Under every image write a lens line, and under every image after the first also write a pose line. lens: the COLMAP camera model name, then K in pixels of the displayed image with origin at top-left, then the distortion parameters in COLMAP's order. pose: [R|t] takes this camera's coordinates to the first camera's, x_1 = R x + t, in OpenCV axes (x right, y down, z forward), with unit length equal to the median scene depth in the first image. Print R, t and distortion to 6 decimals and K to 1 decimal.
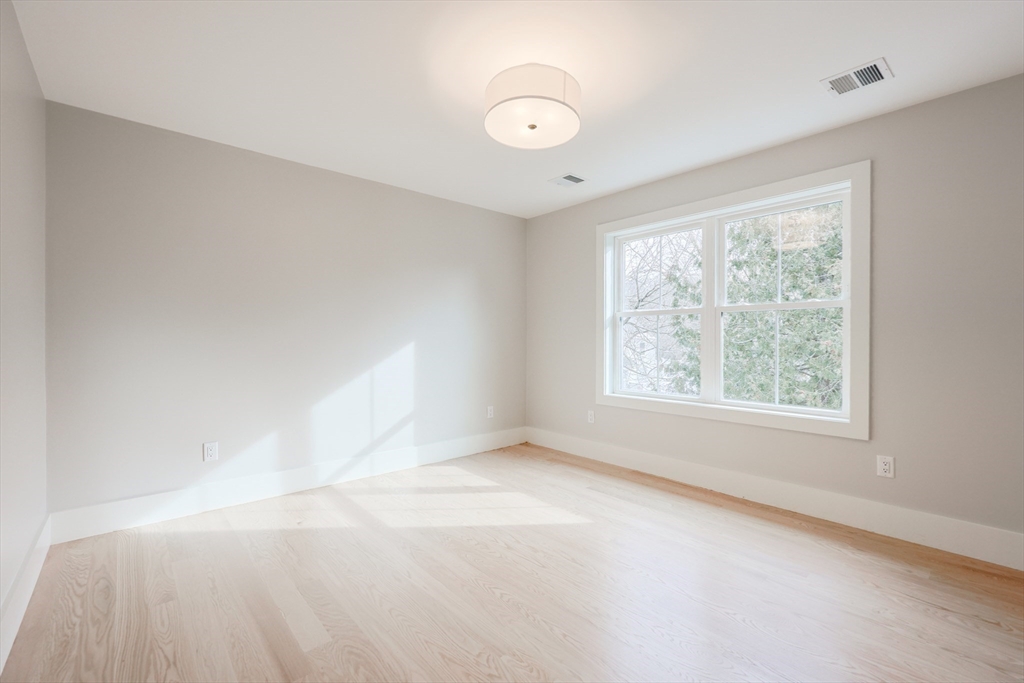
lens RADIAL K [[442.3, 0, 514.2], [0, 442.3, 341.9], [0, 0, 1]] dist [-0.002839, -0.000975]
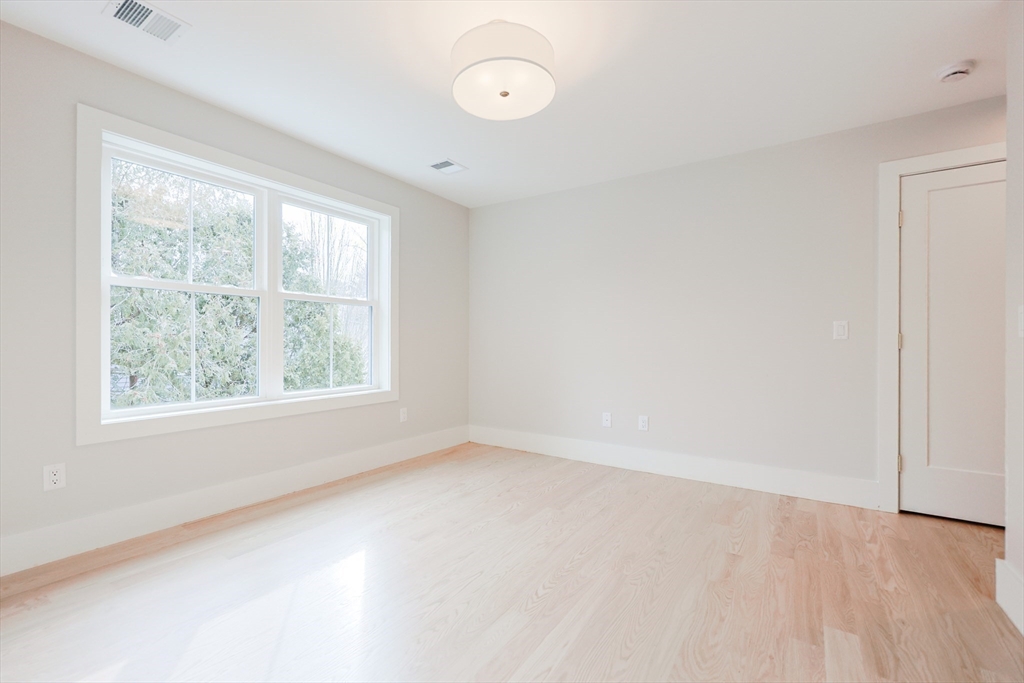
lens RADIAL K [[442.3, 0, 518.5], [0, 442.3, 344.2], [0, 0, 1]] dist [-0.002839, -0.000975]
pose [[-0.273669, -0.009678, 0.961775, -0.602470], [-0.002882, 0.999953, 0.009242, 0.019613], [-0.961820, -0.000243, -0.273684, 0.856226]]
